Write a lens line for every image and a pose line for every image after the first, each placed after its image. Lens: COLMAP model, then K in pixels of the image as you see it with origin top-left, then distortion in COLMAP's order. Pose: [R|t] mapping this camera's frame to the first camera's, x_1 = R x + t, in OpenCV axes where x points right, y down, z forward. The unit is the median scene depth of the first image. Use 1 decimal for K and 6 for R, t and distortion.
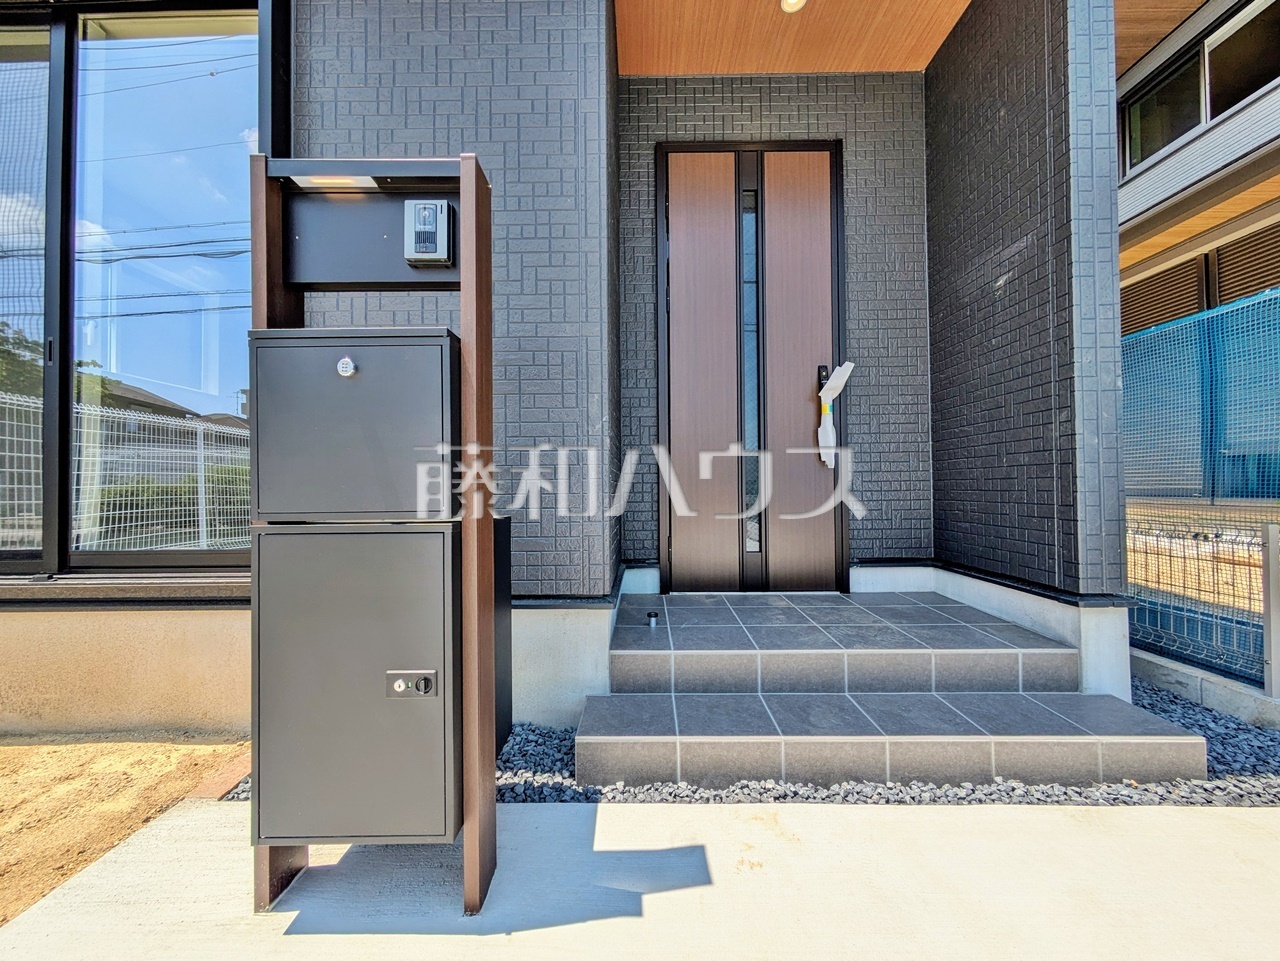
lens RADIAL K [[508.2, 0, 640.8], [0, 508.2, 478.2], [0, 0, 1]] dist [-0.002266, 0.000650]
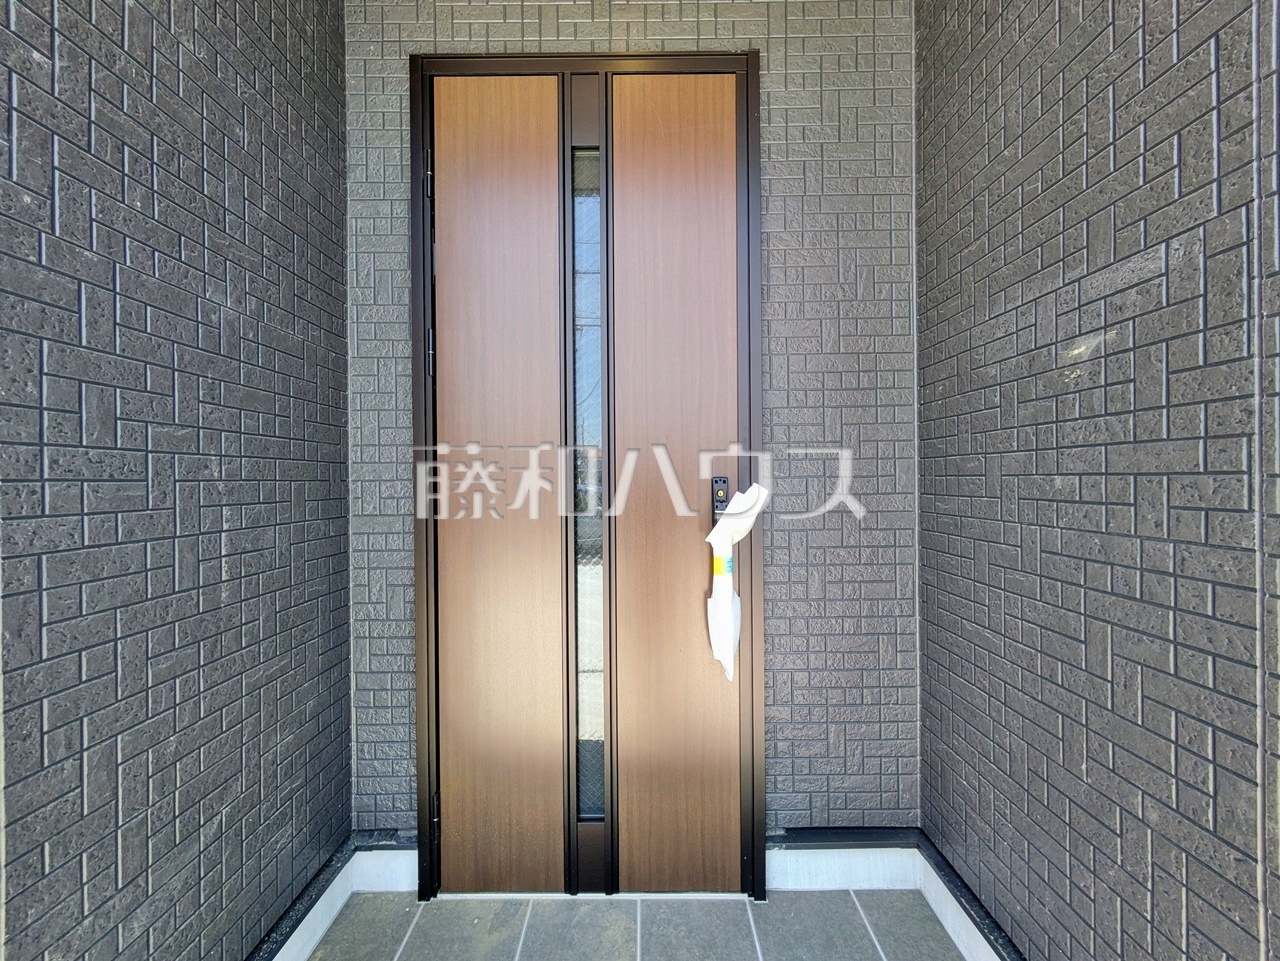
lens RADIAL K [[508.2, 0, 639.6], [0, 508.2, 480.7], [0, 0, 1]] dist [-0.002266, 0.000650]
pose [[0.999986, 0.000396, 0.005202, 0.269971], [-0.000508, 0.999769, 0.021493, -0.229404], [-0.005192, -0.021495, 0.999755, 0.461026]]
